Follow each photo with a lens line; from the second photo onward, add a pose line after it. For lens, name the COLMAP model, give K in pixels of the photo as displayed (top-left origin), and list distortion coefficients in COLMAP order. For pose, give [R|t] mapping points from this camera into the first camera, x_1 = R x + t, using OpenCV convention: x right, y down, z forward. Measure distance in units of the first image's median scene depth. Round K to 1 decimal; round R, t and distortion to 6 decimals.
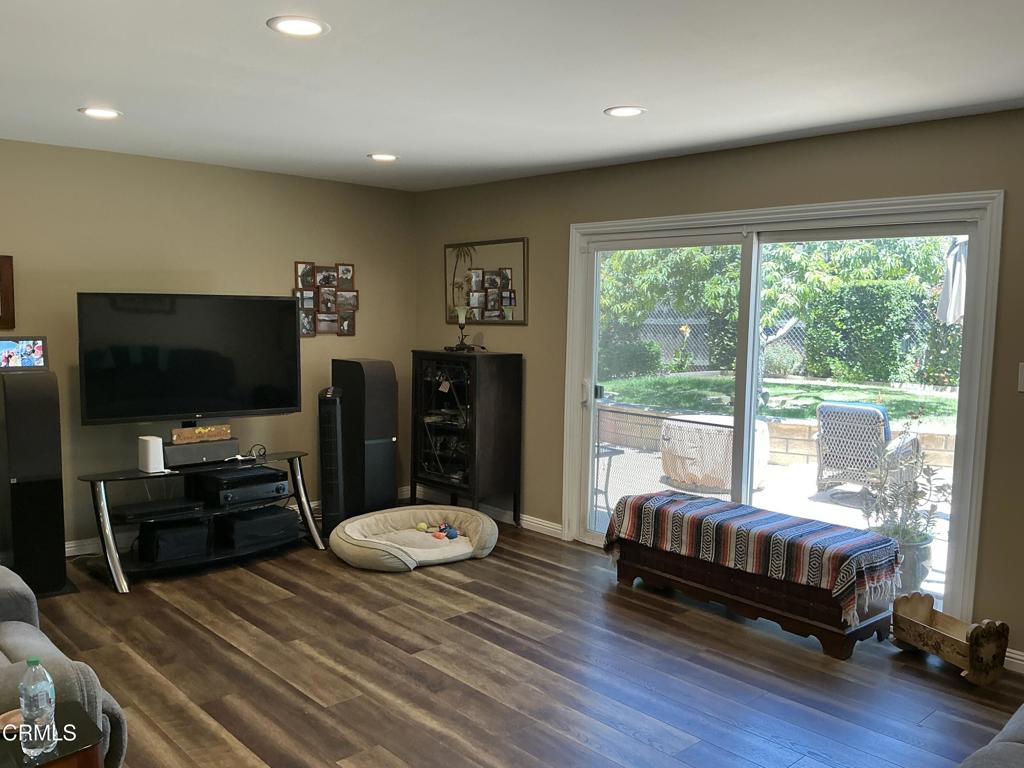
lens RADIAL K [[869.7, 0, 510.8], [0, 869.7, 375.5], [0, 0, 1]] dist [0.054065, -0.031857]
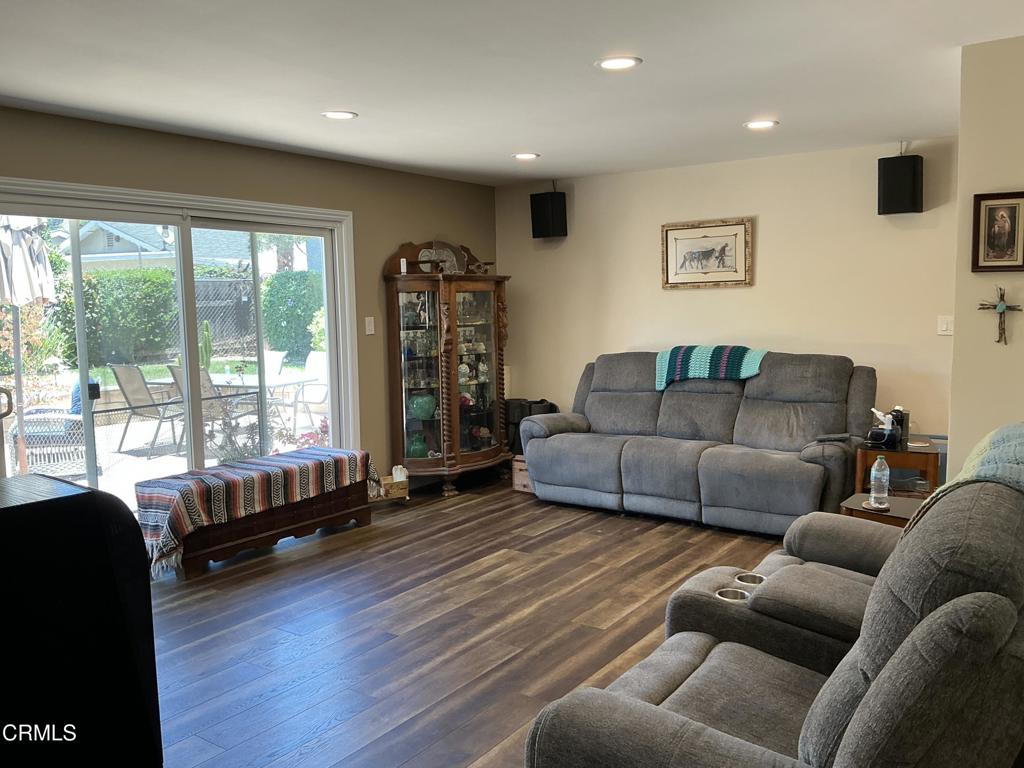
lens RADIAL K [[869.7, 0, 510.1], [0, 869.7, 389.4], [0, 0, 1]] dist [0.054065, -0.031857]
pose [[-0.215841, -0.119291, 0.969114, -1.069213], [0.099988, 0.984591, 0.143465, -0.083782], [-0.971296, 0.127865, -0.200588, 1.046138]]
